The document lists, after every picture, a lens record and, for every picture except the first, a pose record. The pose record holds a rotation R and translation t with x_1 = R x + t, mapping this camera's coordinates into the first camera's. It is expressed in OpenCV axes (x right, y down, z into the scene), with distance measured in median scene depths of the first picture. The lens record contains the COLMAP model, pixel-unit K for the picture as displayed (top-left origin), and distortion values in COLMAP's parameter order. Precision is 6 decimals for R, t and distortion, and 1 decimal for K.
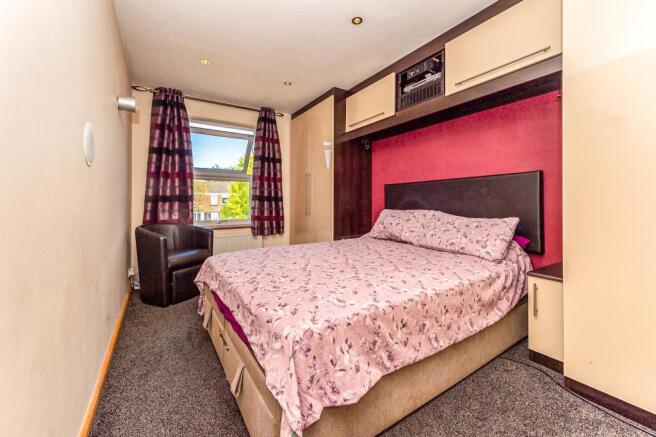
lens RADIAL K [[264.1, 0, 328.8], [0, 264.1, 199.2], [0, 0, 1]] dist [0.003027, 0.000085]
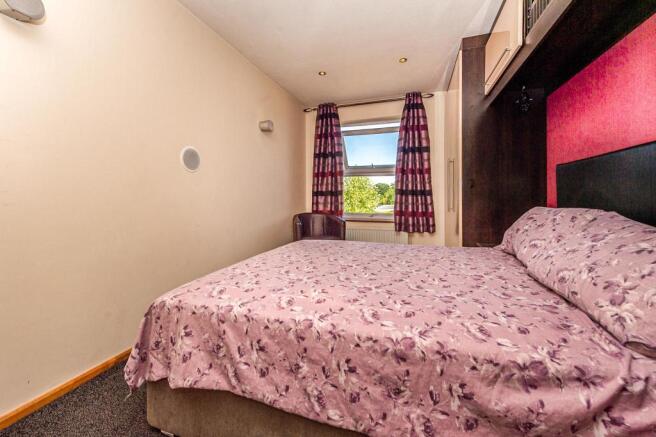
lens RADIAL K [[264.1, 0, 329.5], [0, 264.1, 200.0], [0, 0, 1]] dist [0.003027, 0.000085]
pose [[0.624694, 0.005714, -0.780849, 0.354118], [0.005461, 0.999917, 0.011686, 0.013166], [0.780851, -0.011565, 0.624611, 0.239378]]
